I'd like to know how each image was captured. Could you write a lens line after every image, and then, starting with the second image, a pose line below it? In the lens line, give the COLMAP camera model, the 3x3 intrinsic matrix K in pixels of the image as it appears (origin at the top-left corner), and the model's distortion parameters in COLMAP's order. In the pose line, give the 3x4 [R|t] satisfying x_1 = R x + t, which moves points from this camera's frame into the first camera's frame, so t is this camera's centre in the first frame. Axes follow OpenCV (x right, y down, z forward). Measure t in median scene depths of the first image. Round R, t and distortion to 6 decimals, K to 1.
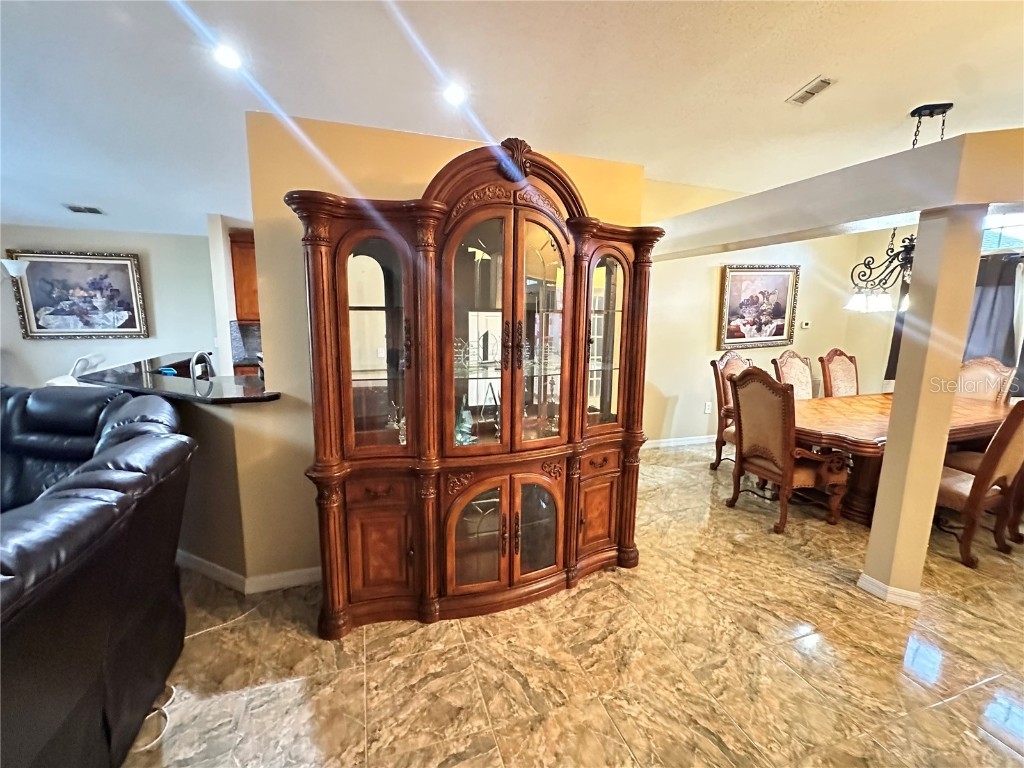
lens RADIAL K [[445.8, 0, 514.2], [0, 445.8, 383.1], [0, 0, 1]] dist [-0.003788, 0.000475]
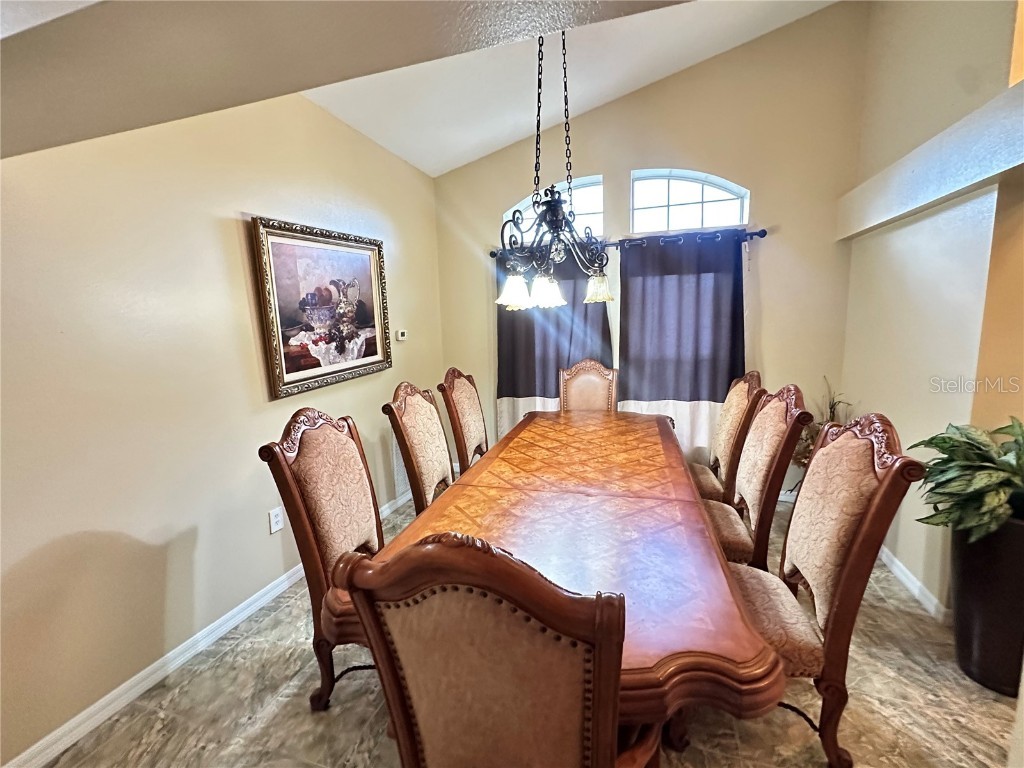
lens RADIAL K [[445.8, 0, 514.2], [0, 445.8, 383.1], [0, 0, 1]] dist [-0.003788, 0.000475]
pose [[0.596087, -0.143547, 0.789984, 0.235824], [0.166221, 0.984636, 0.053493, -0.073180], [-0.785526, 0.099425, 0.610789, 0.502002]]
